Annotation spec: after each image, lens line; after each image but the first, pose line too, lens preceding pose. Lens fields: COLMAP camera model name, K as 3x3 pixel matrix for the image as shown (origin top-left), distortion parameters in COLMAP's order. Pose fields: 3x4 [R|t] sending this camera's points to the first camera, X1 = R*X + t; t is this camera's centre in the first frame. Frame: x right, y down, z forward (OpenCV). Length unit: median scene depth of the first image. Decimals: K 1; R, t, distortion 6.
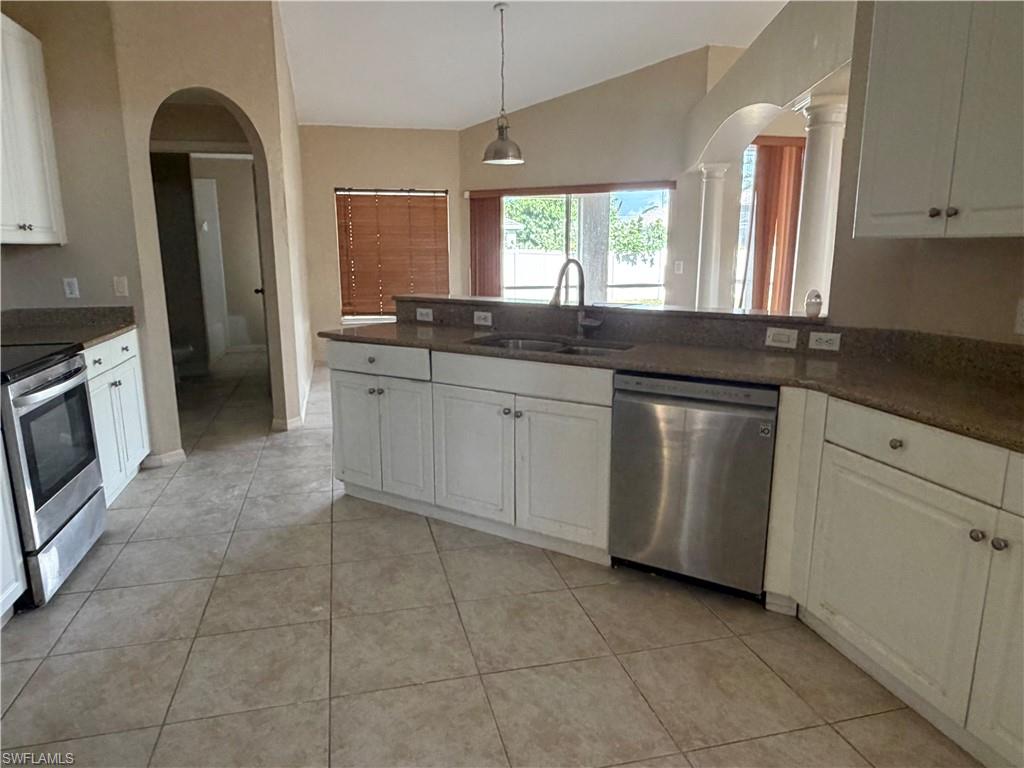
lens RADIAL K [[668.8, 0, 511.8], [0, 668.8, 385.7], [0, 0, 1]] dist [0.010828, 0.001816]
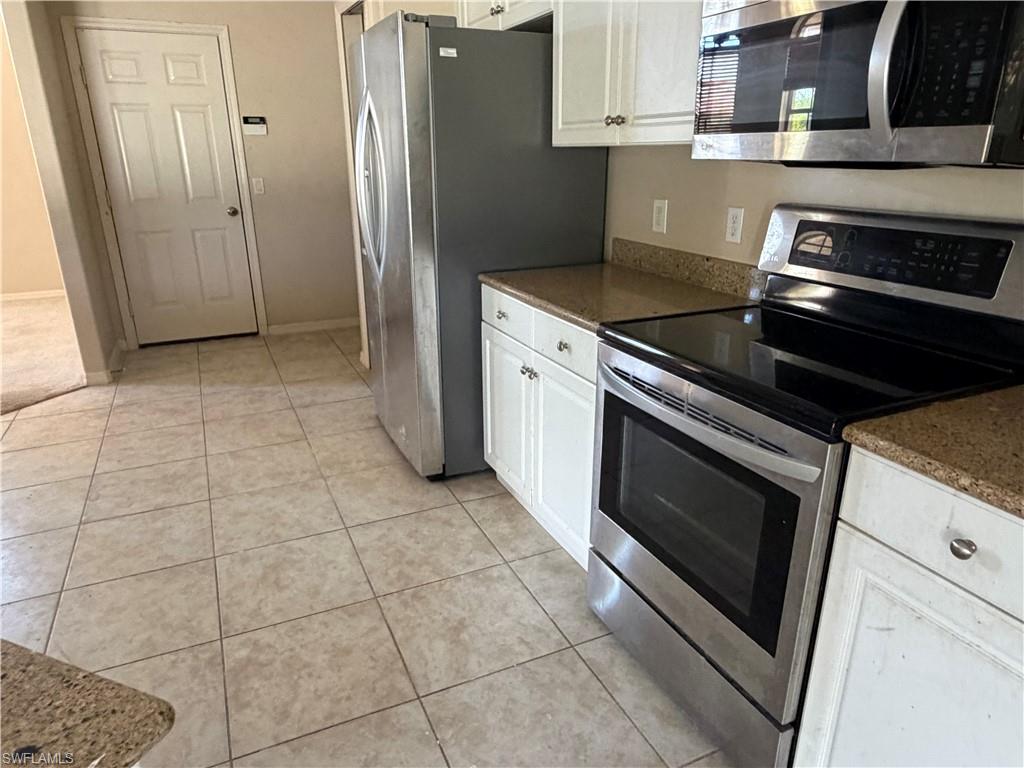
lens RADIAL K [[668.8, 0, 509.3], [0, 668.8, 386.1], [0, 0, 1]] dist [0.010828, 0.001816]
pose [[-0.984242, 0.069574, -0.162564, -0.524978], [-0.024304, 0.857390, 0.514093, -0.348770], [0.175149, 0.509943, -0.842189, 1.665265]]
